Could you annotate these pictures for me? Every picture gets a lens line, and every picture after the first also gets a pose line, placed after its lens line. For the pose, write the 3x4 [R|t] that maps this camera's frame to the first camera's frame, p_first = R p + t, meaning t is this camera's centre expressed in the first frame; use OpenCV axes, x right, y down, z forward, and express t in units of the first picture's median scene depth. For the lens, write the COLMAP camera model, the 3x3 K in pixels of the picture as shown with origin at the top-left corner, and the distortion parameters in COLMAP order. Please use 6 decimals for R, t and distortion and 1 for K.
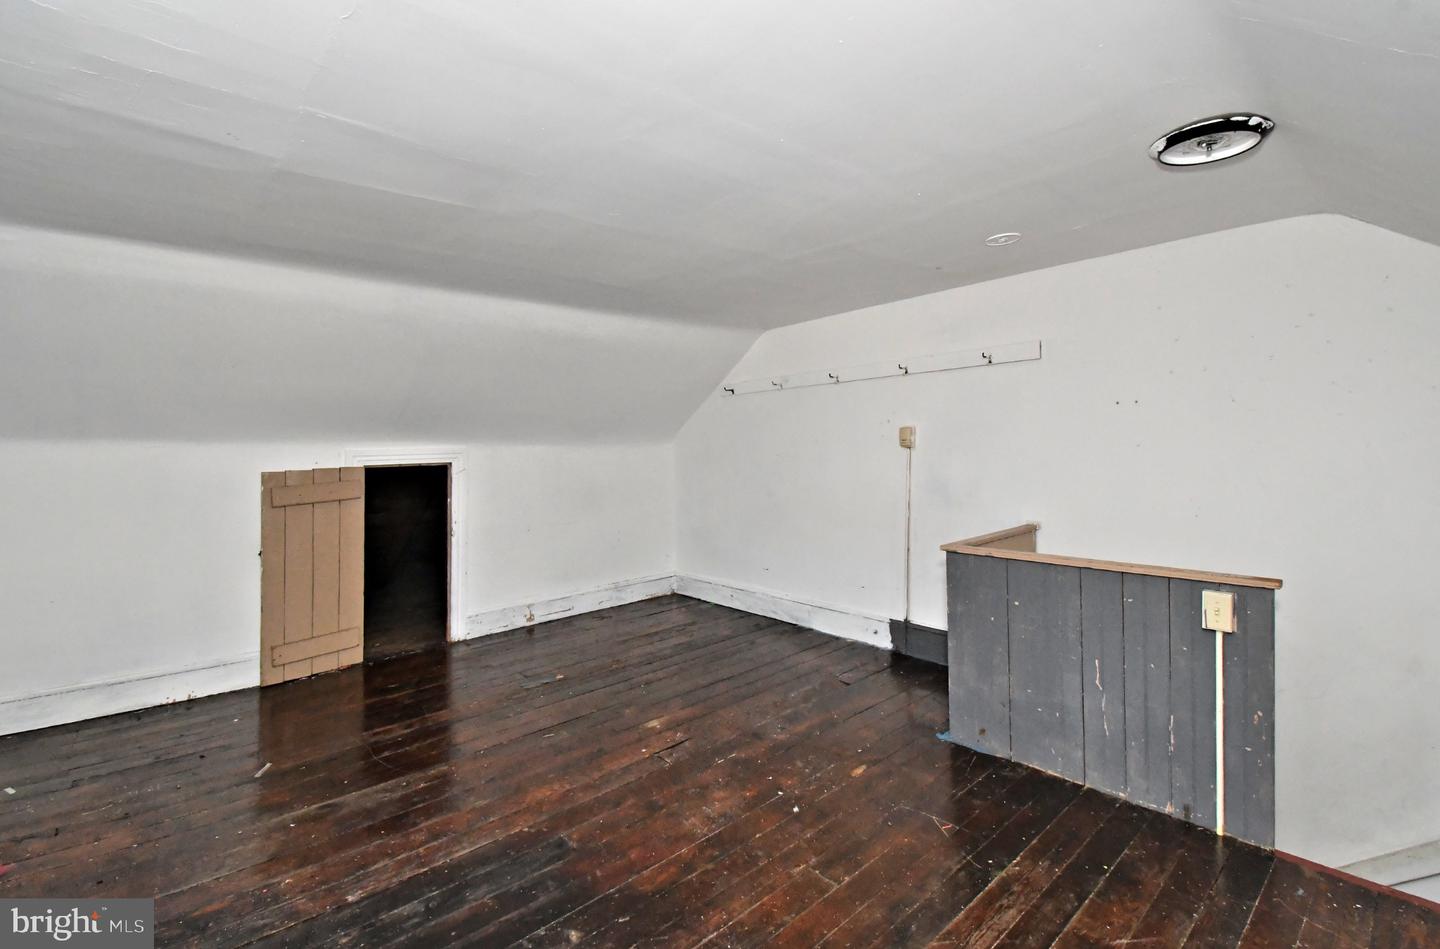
lens RADIAL K [[625.1, 0, 732.2], [0, 625.1, 452.3], [0, 0, 1]] dist [0.039798, -0.020290]
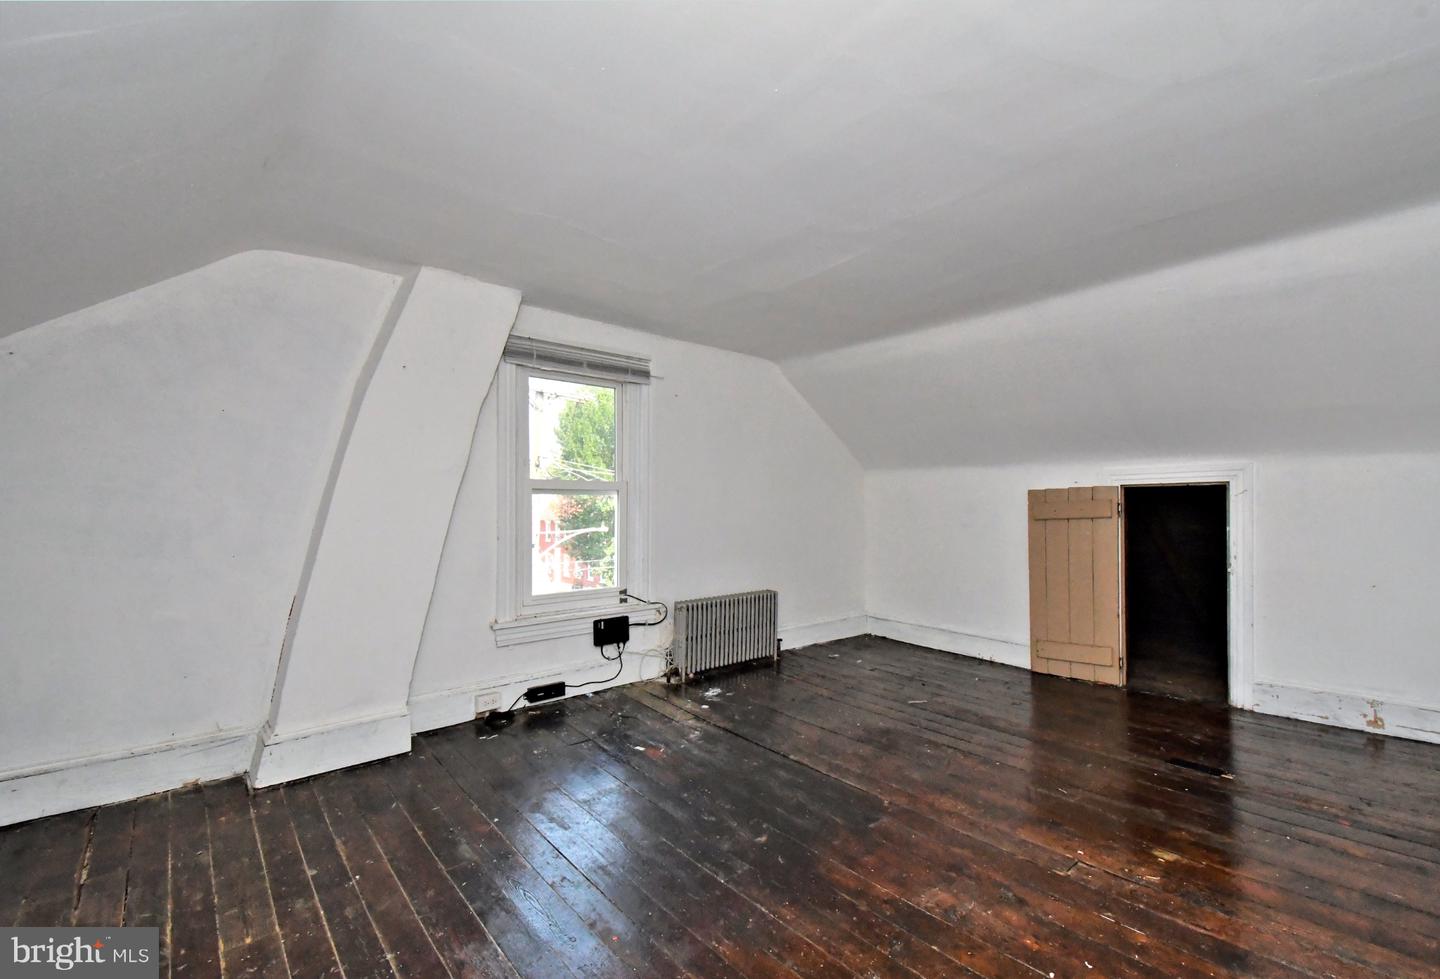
lens RADIAL K [[651.2, 0, 720.0], [0, 651.2, 489.5], [0, 0, 1]] dist [0.027548, -0.011239]
pose [[-0.040373, -0.007137, -0.999159, 0.499825], [-0.000482, 0.999975, -0.007124, 0.039394], [0.999185, 0.000194, -0.040376, 0.462748]]
